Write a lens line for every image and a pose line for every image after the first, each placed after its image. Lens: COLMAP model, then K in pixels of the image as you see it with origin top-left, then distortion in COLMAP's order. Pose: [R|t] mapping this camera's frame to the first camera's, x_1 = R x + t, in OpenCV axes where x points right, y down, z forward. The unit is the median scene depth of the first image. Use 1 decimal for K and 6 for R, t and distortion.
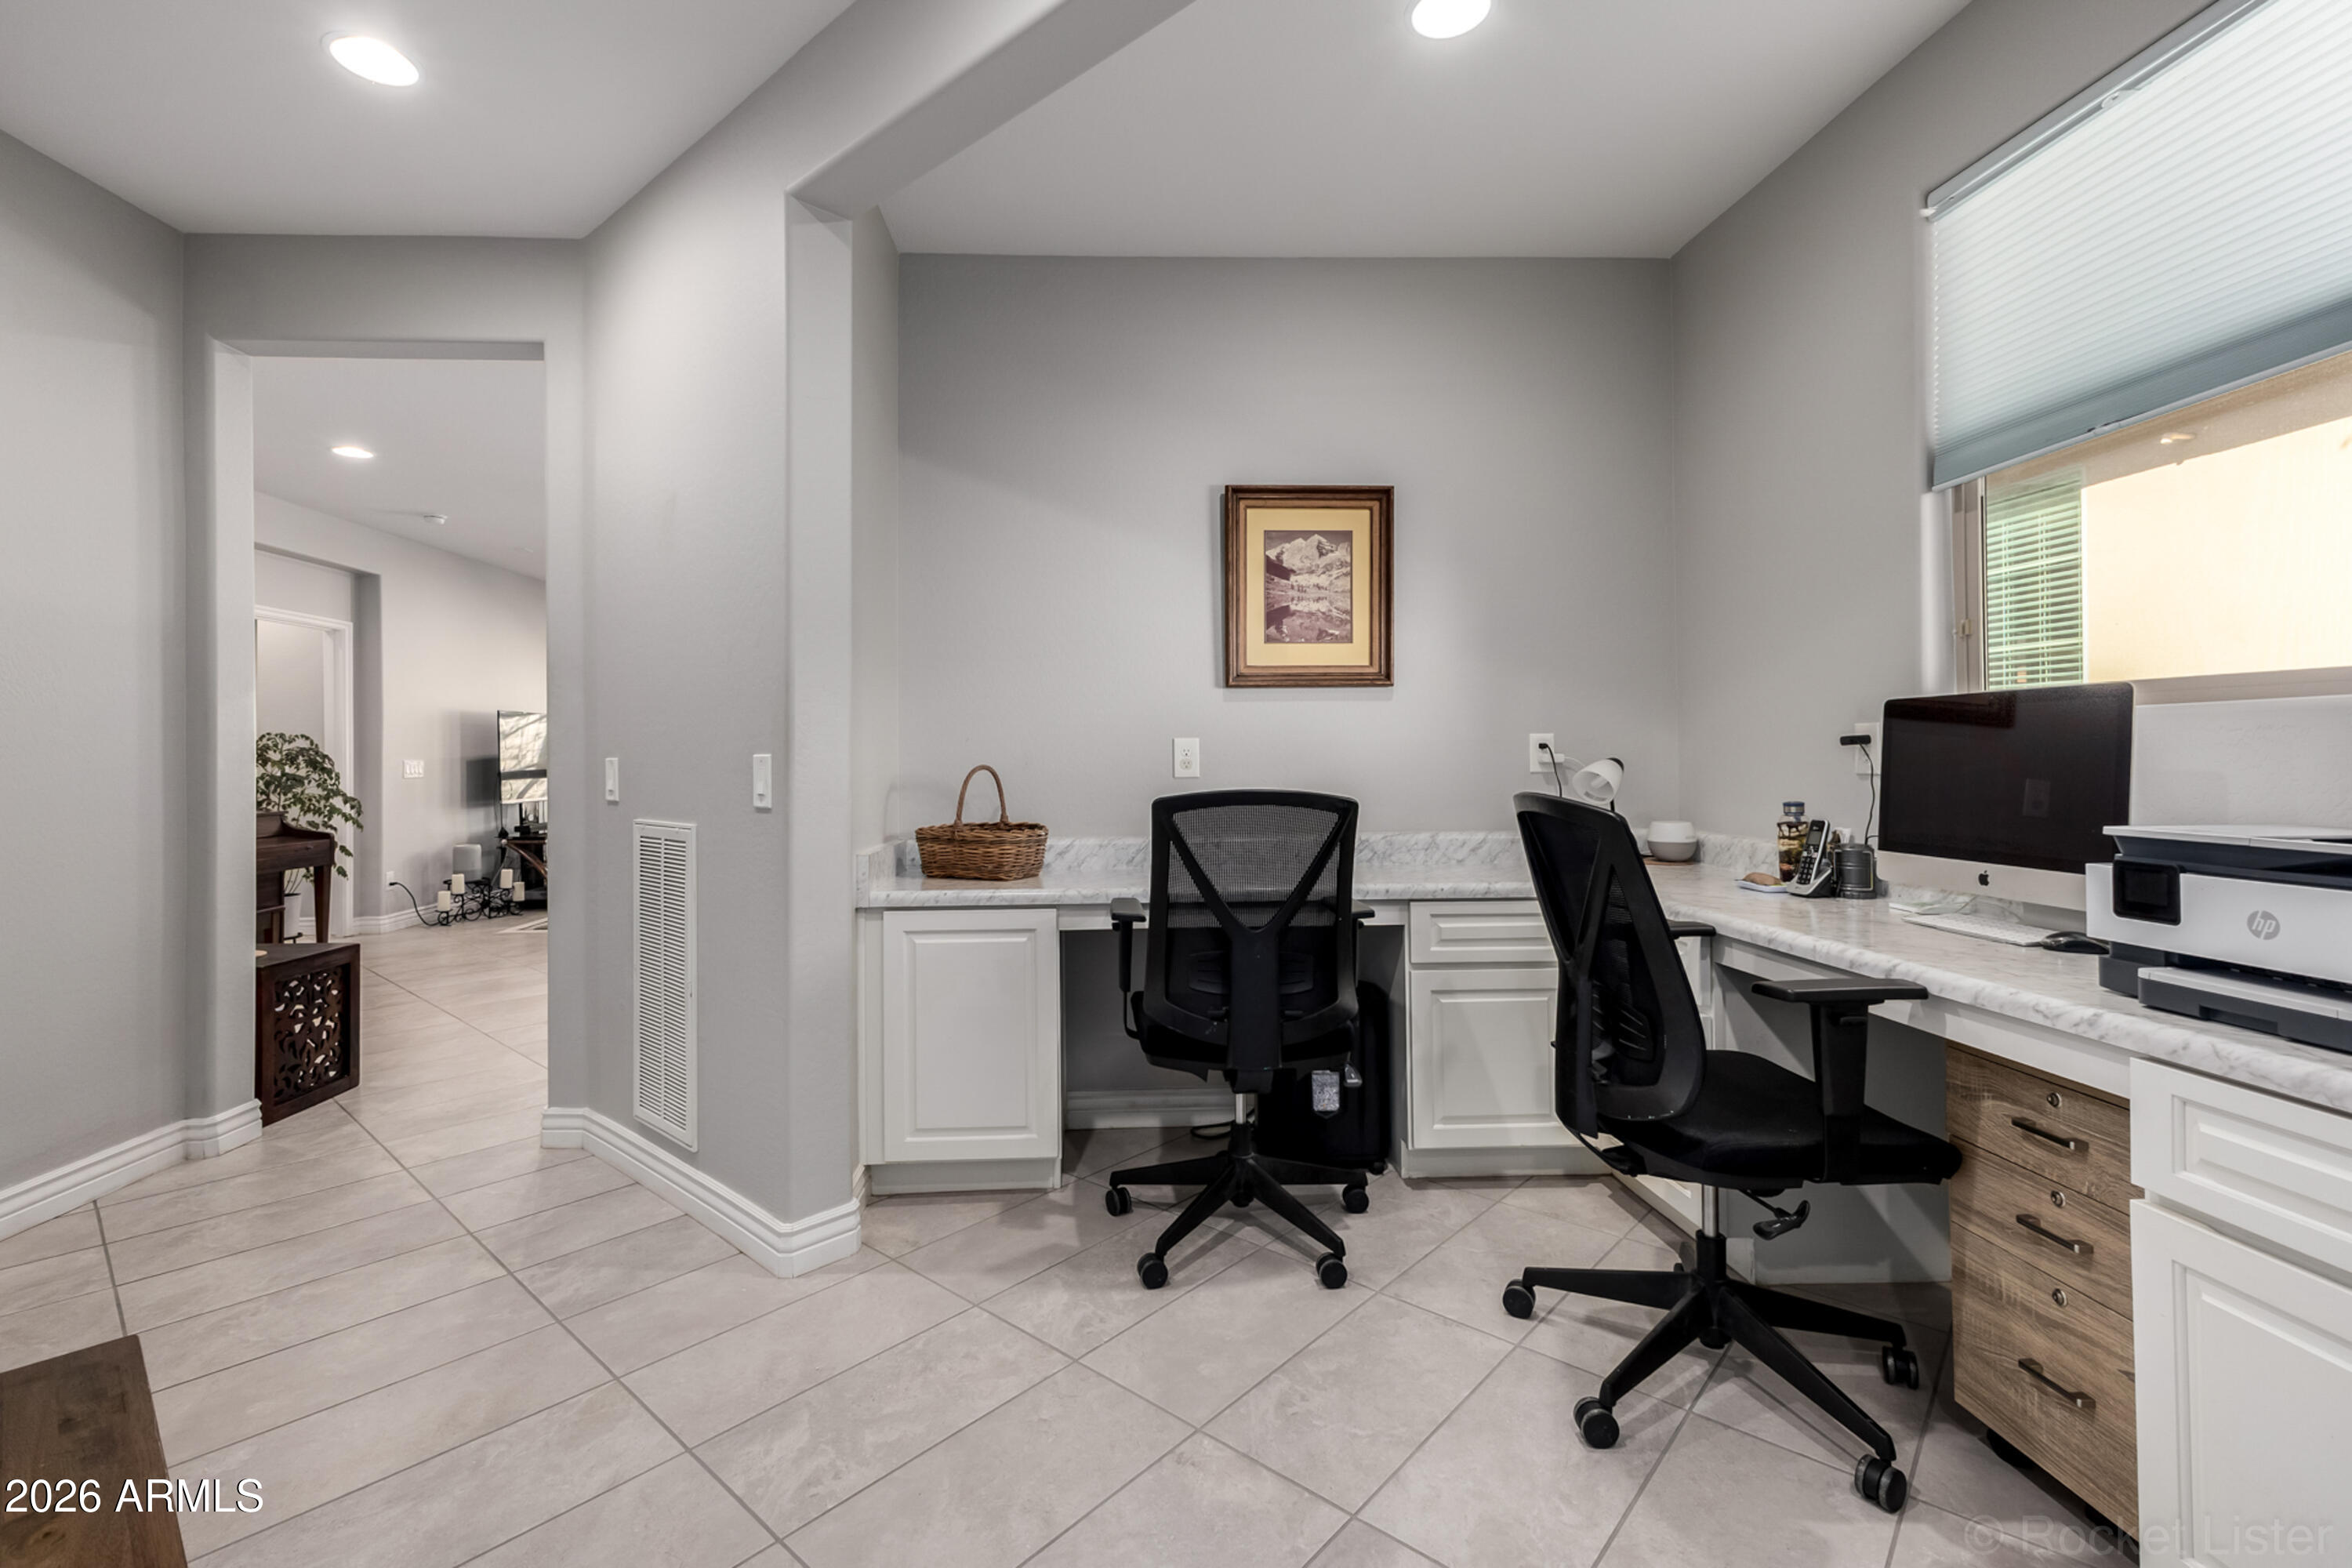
lens RADIAL K [[1018.1, 0, 1158.2], [0, 1018.1, 760.9], [0, 0, 1]] dist [0.007415, -0.000203]
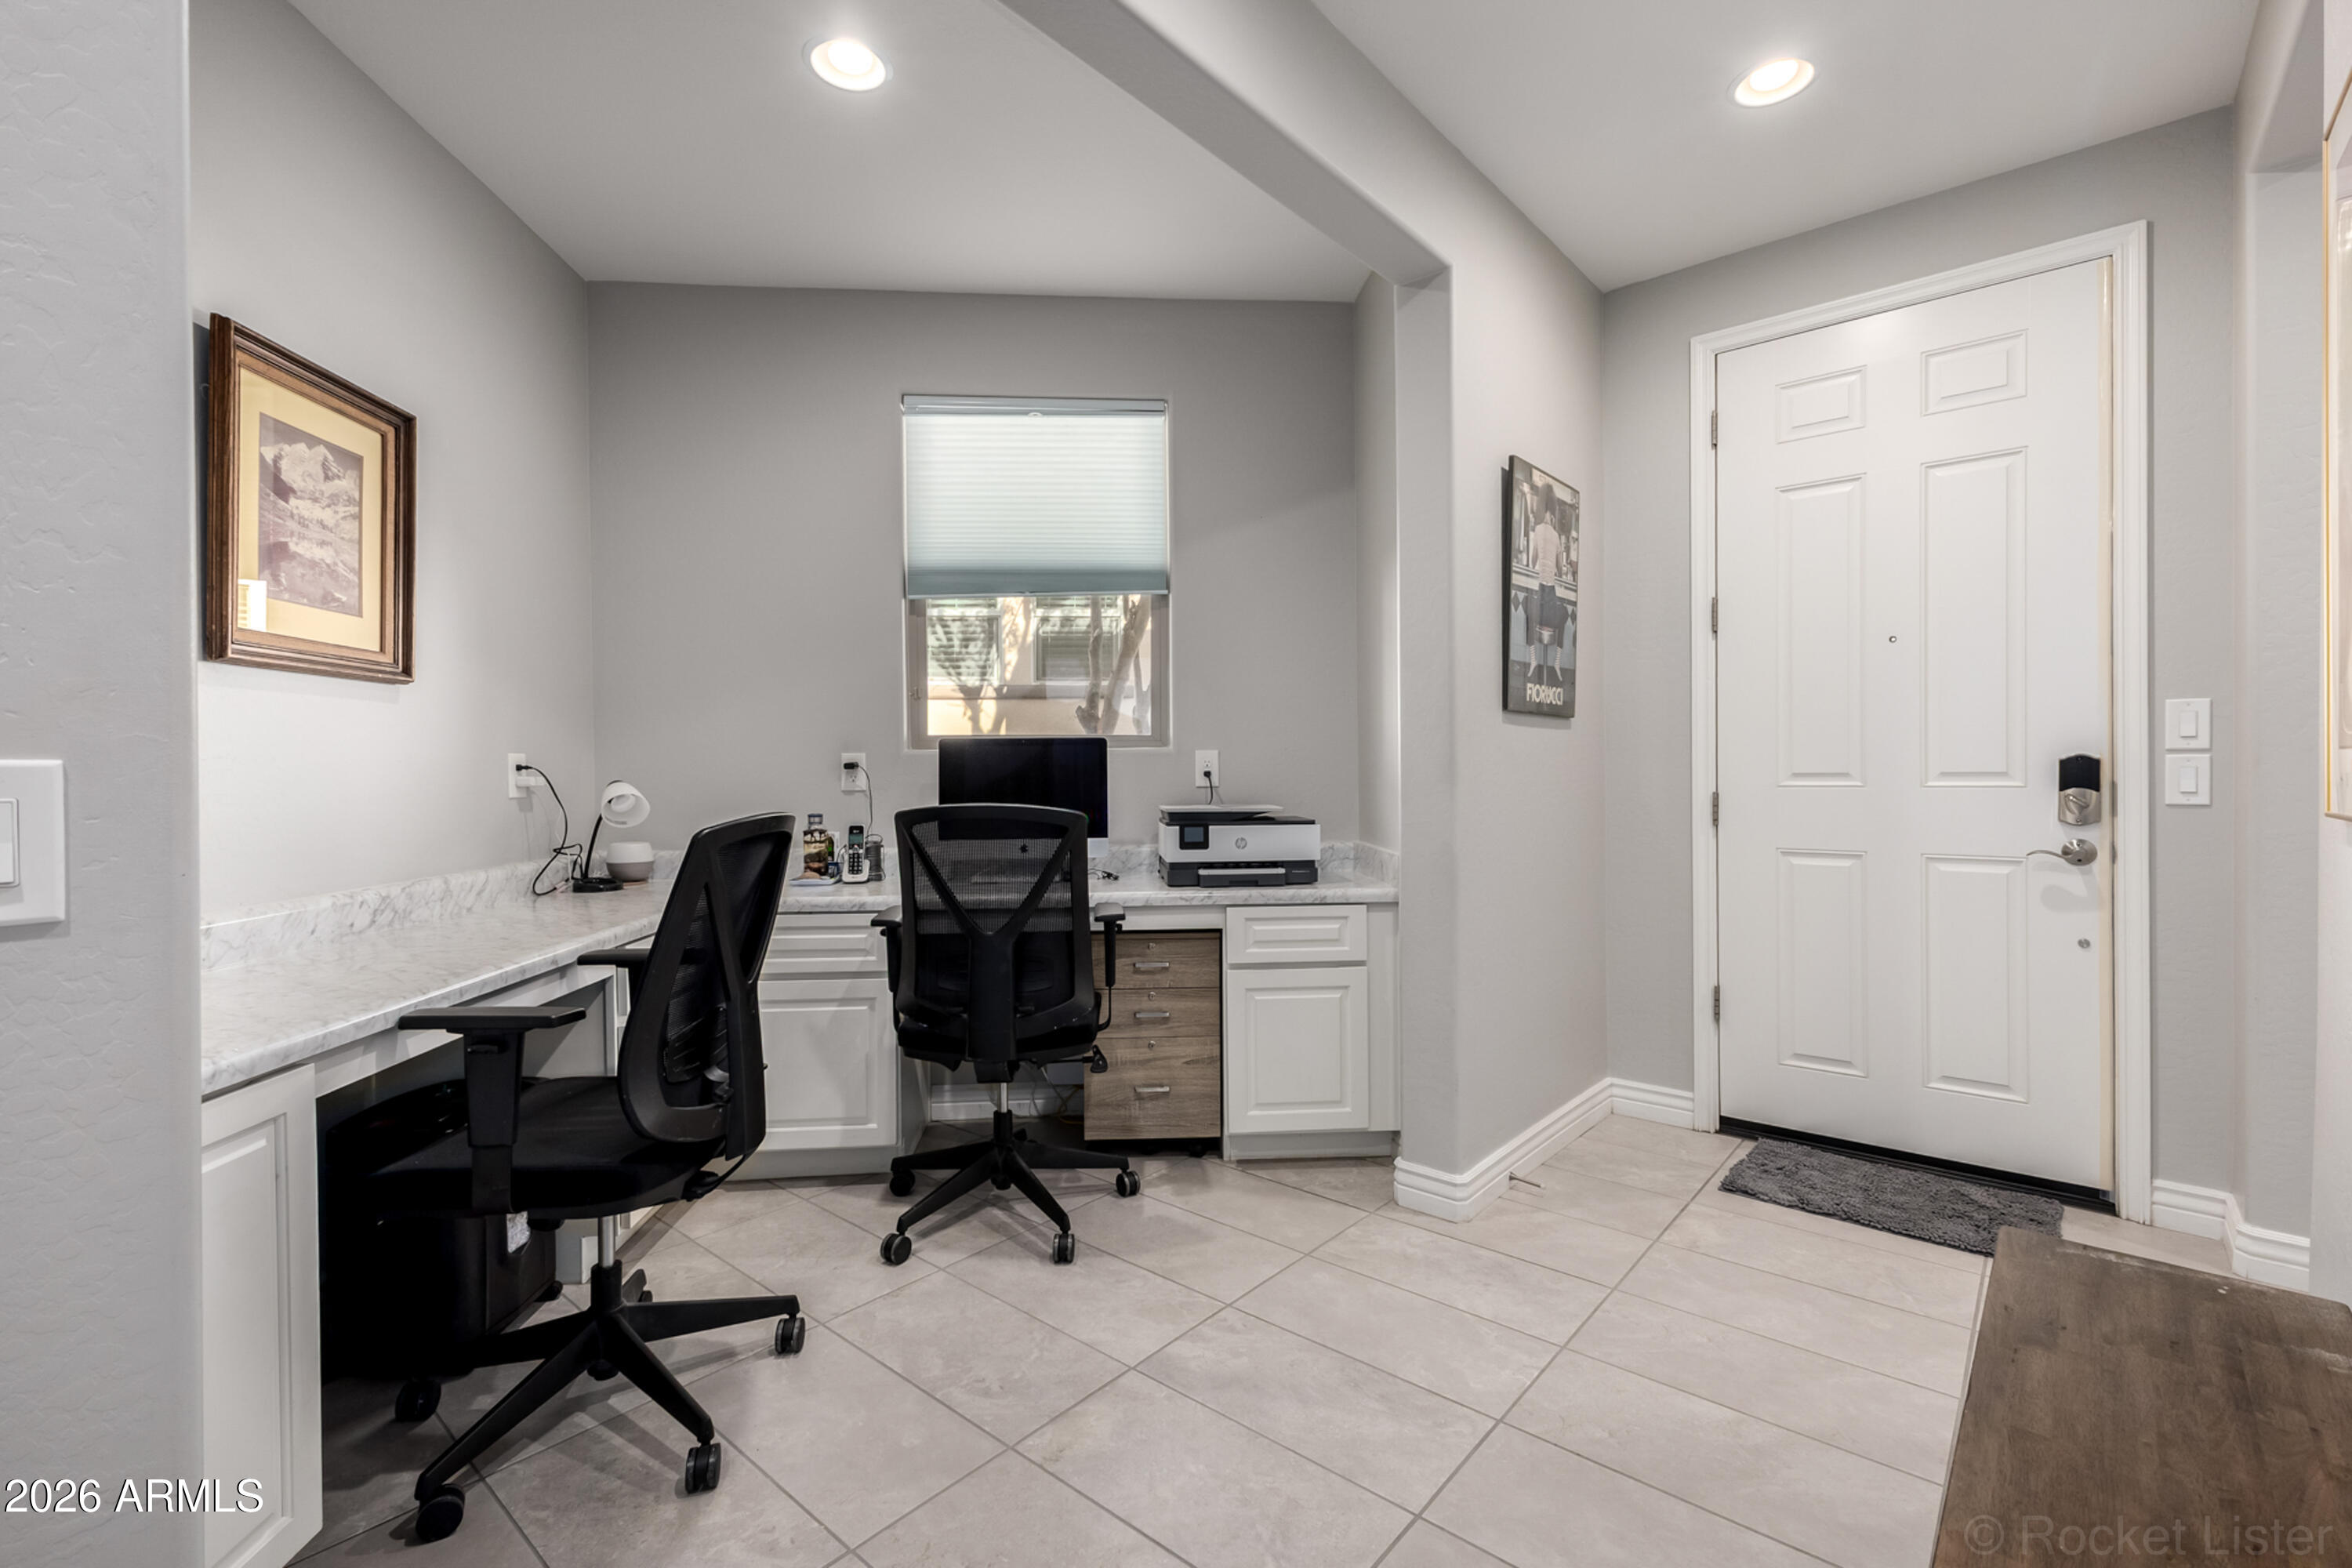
lens RADIAL K [[1018.1, 0, 1162.4], [0, 1018.1, 779.6], [0, 0, 1]] dist [0.007415, -0.000203]
pose [[-0.003323, 0.001353, 0.999994, -0.515654], [0.011203, 0.999936, -0.001316, 0.003074], [-0.999932, 0.011198, -0.003338, 0.455166]]
